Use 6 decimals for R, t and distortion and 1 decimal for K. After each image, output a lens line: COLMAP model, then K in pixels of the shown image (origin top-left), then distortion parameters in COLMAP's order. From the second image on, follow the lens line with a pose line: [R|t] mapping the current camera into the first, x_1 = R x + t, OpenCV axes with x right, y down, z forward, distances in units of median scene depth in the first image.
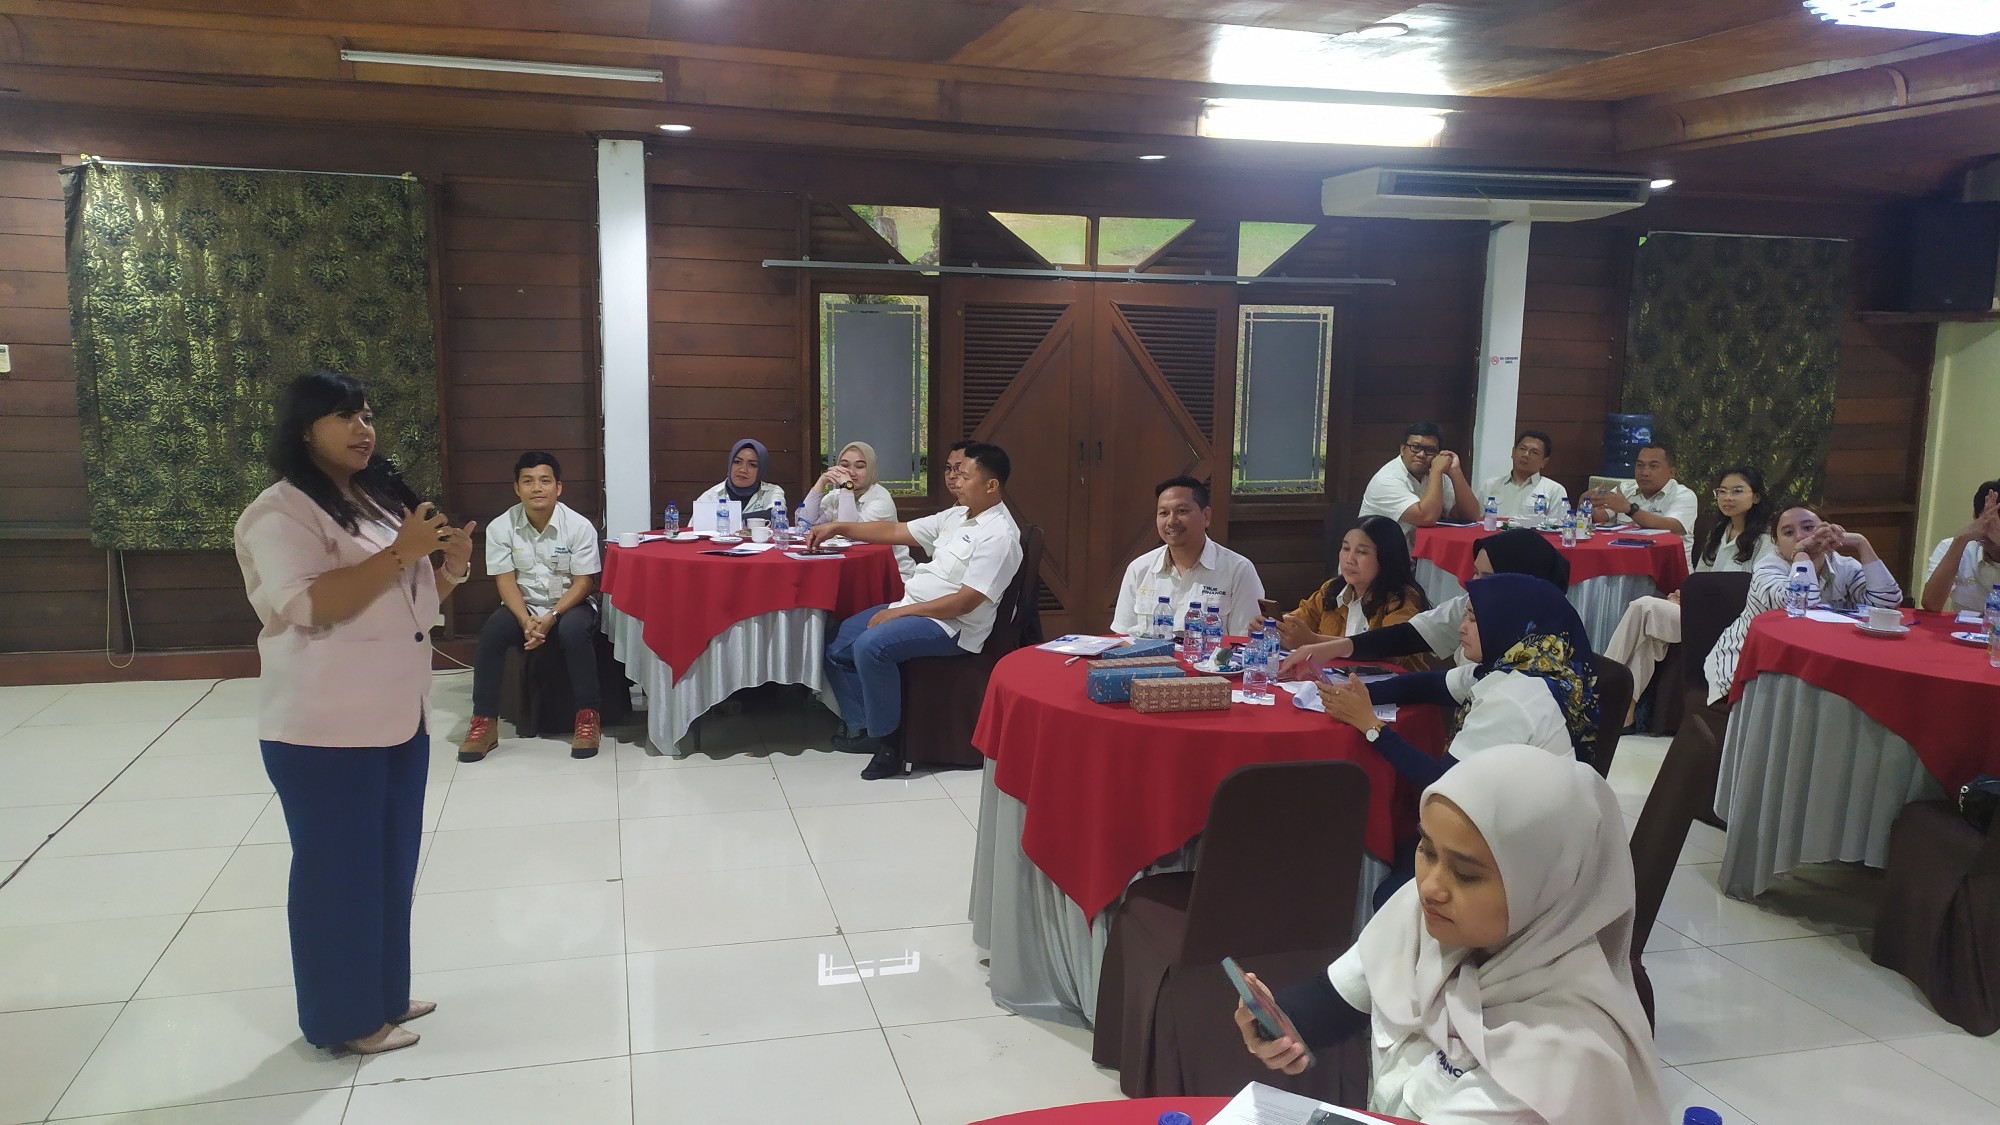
lens RADIAL K [[1461.6, 0, 1000.0], [0, 1461.6, 562.5], [0, 0, 1]] dist [0.056756, -0.042283]
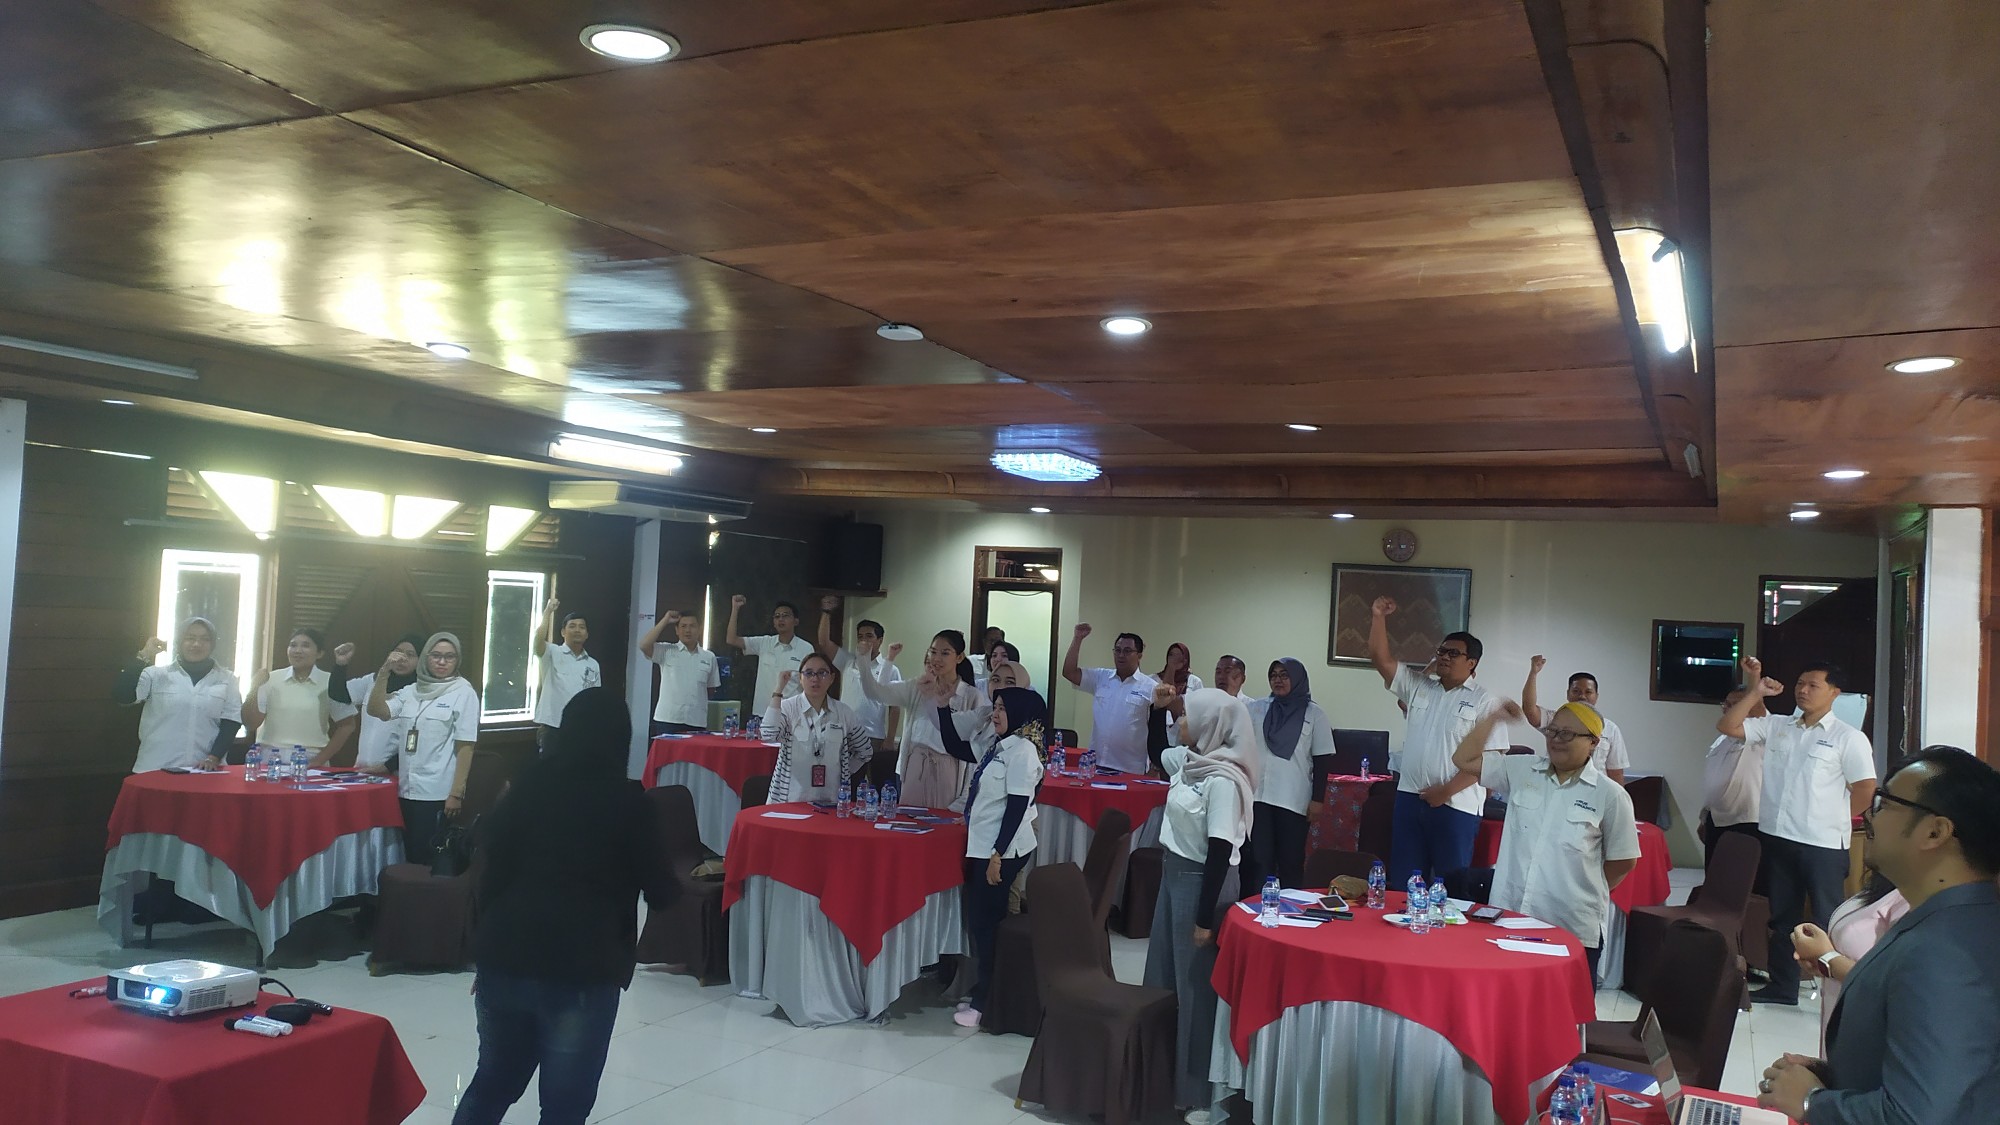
lens RADIAL K [[1472.8, 0, 994.1], [0, 1472.8, 567.1], [0, 0, 1]] dist [0.048562, -0.043207]
pose [[0.650533, 0.038548, 0.758499, -0.555786], [0.075167, 0.990540, -0.114808, -0.000958], [-0.755749, 0.131700, 0.641481, -0.153002]]
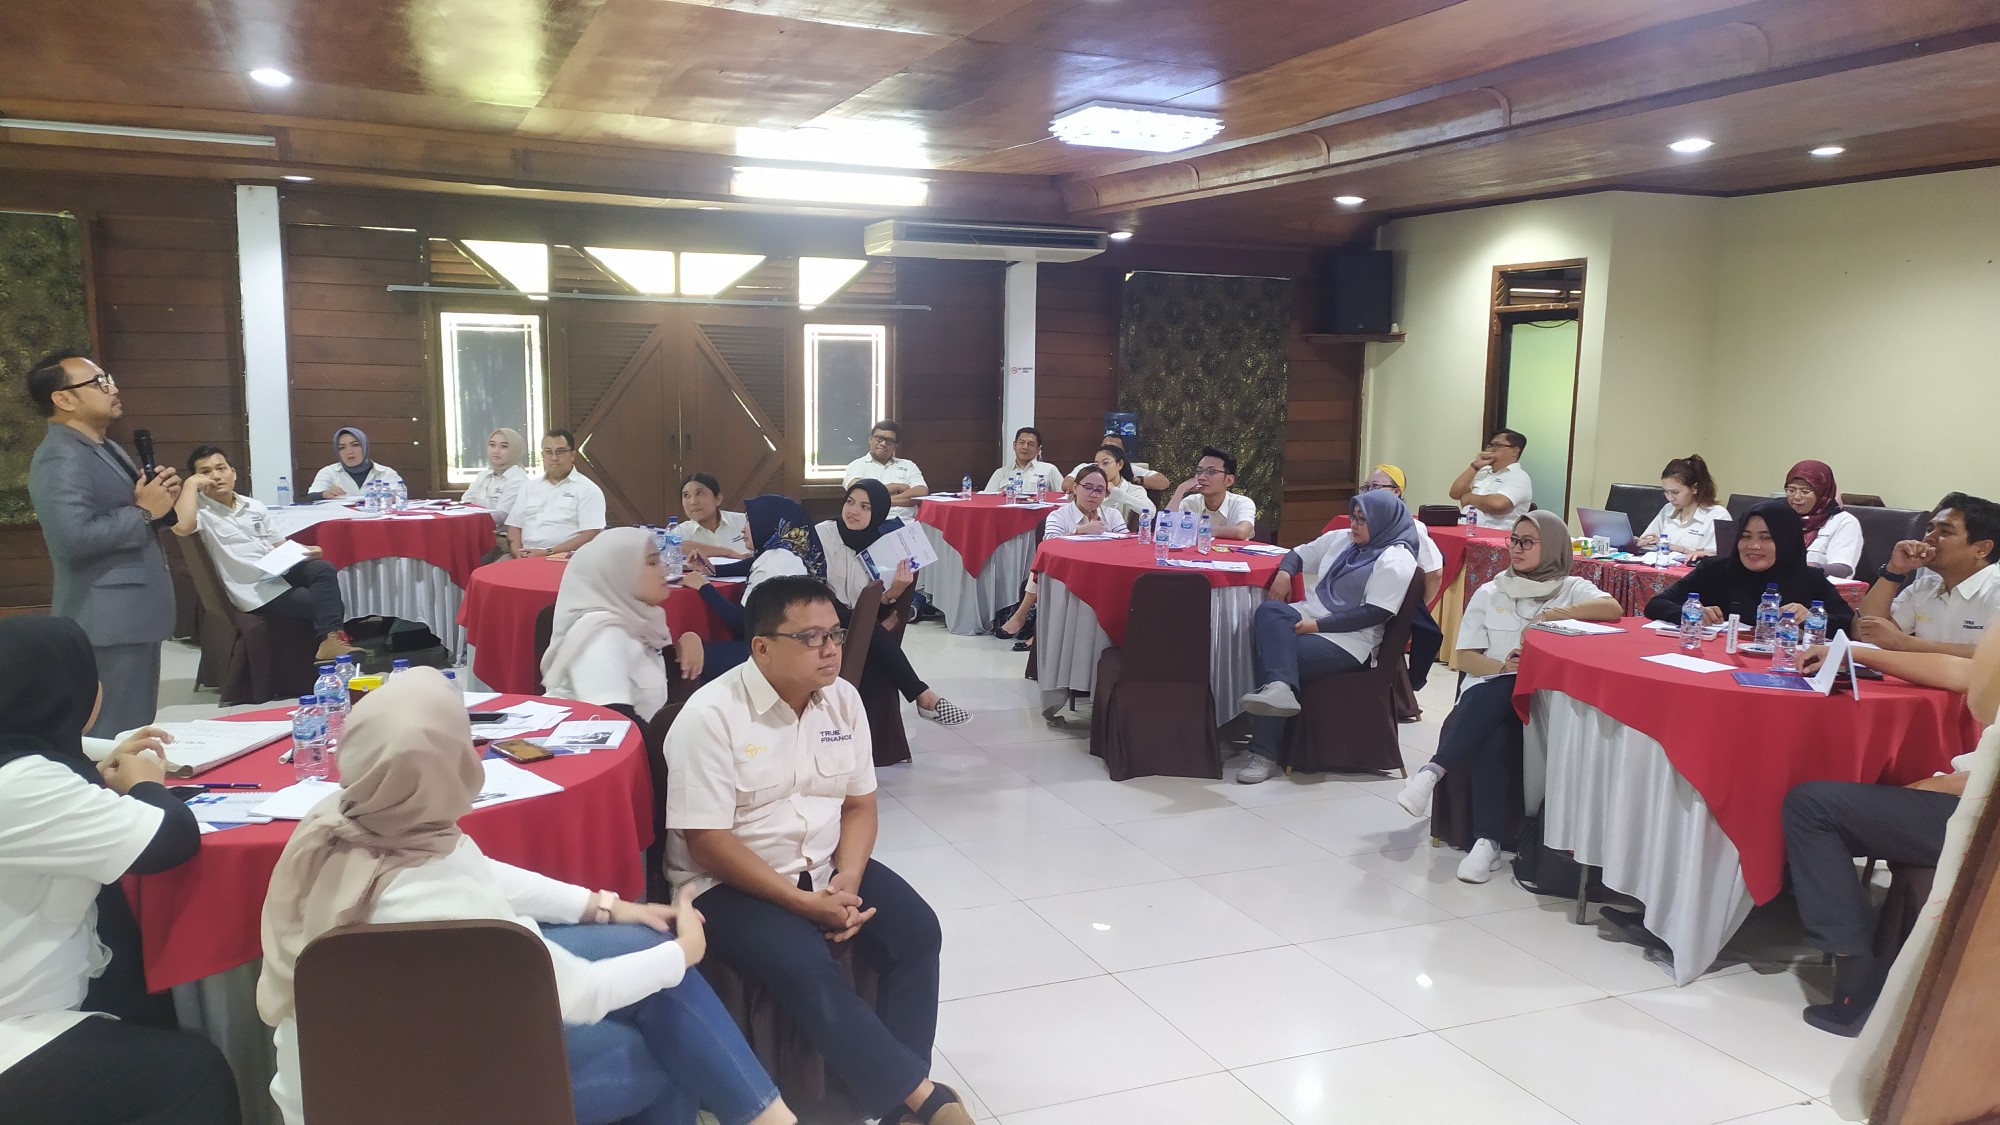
lens RADIAL K [[1461.6, 0, 1000.0], [0, 1461.6, 562.5], [0, 0, 1]] dist [0.056756, -0.042283]
pose [[0.989455, -0.020199, 0.143428, 0.156146], [0.022297, 0.999666, -0.013037, 0.049125], [-0.143117, 0.016098, 0.989575, -0.271633]]
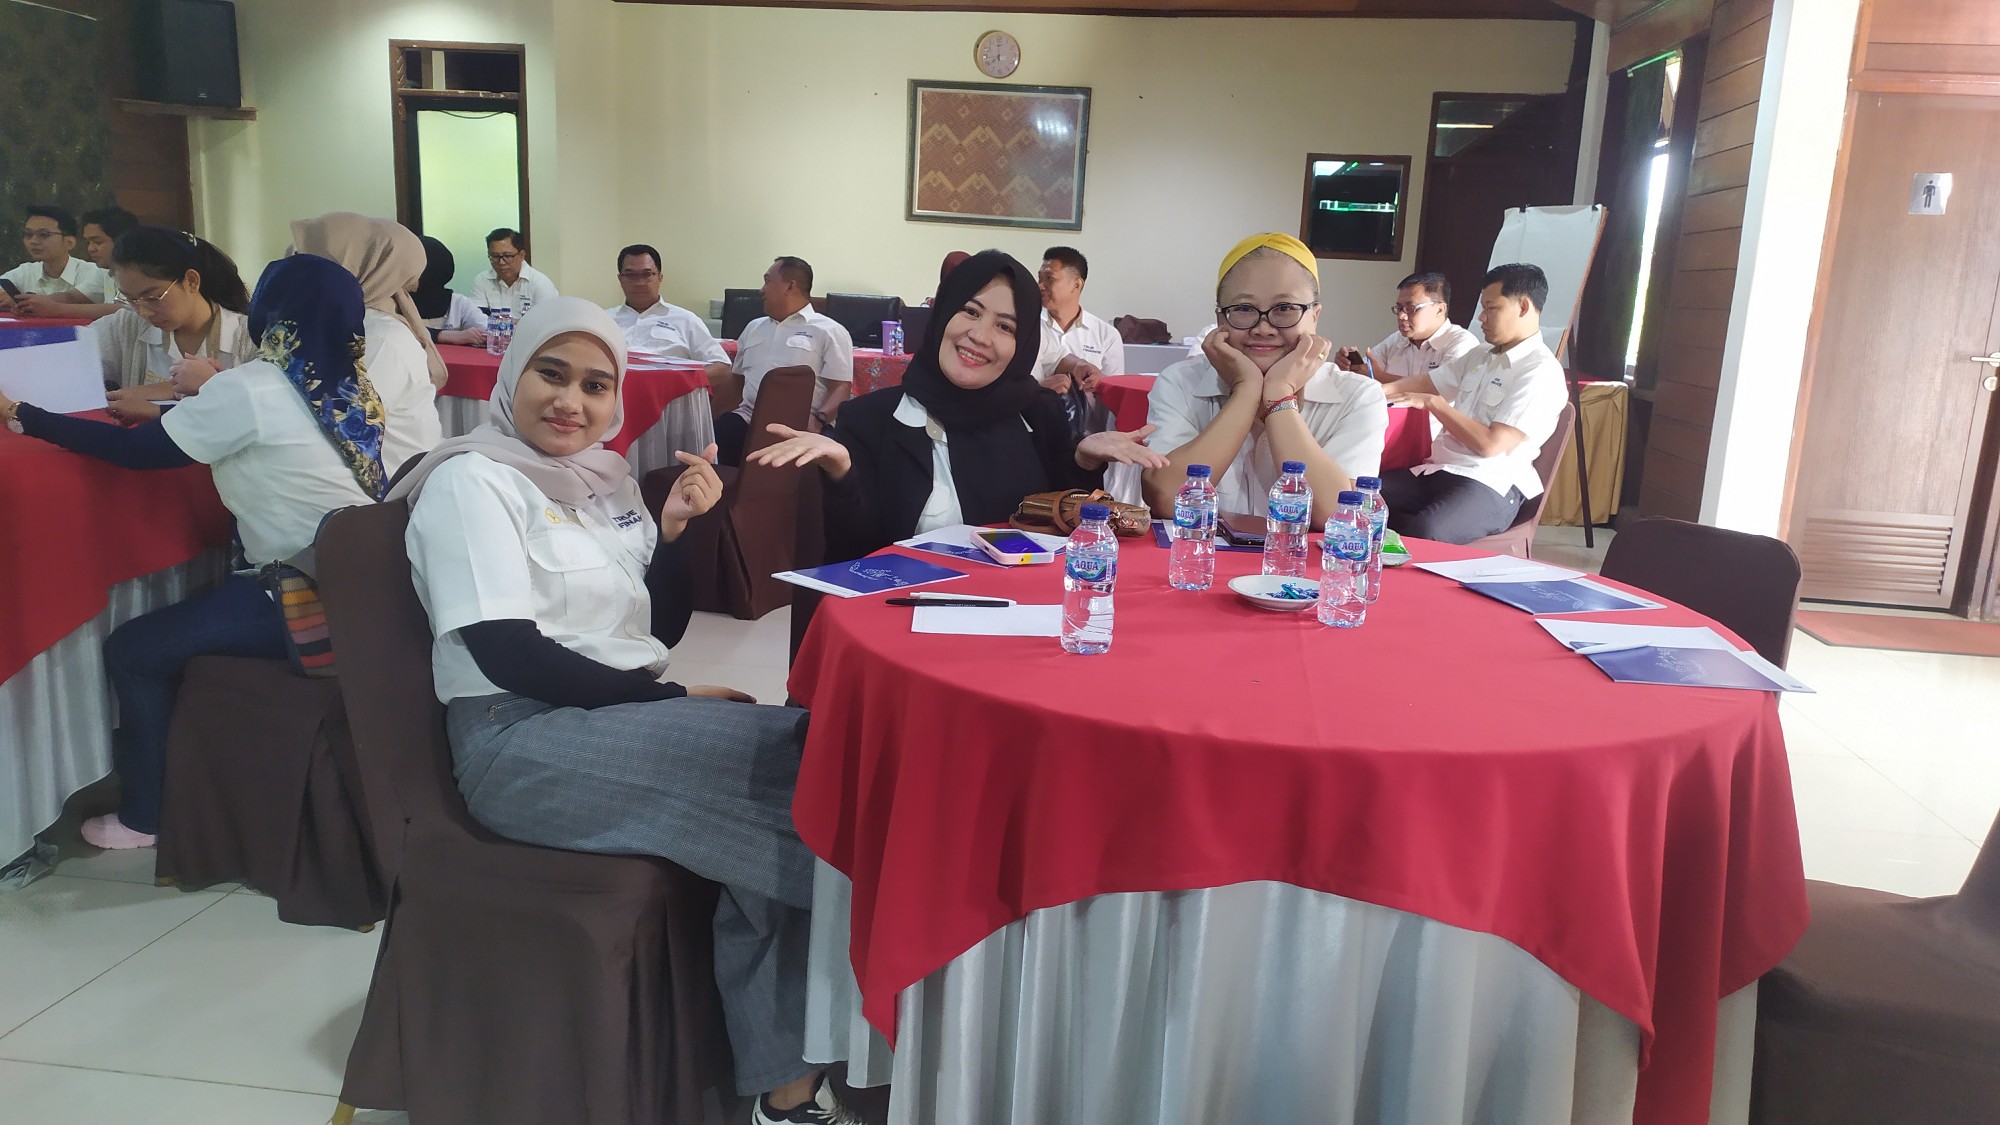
lens RADIAL K [[1461.6, 0, 1000.0], [0, 1461.6, 562.5], [0, 0, 1]] dist [0.056756, -0.042283]
pose [[0.386211, -0.185500, 0.903566, -0.173842], [0.100979, 0.982185, 0.158479, 0.043841], [-0.916867, 0.030035, 0.398062, 0.098666]]
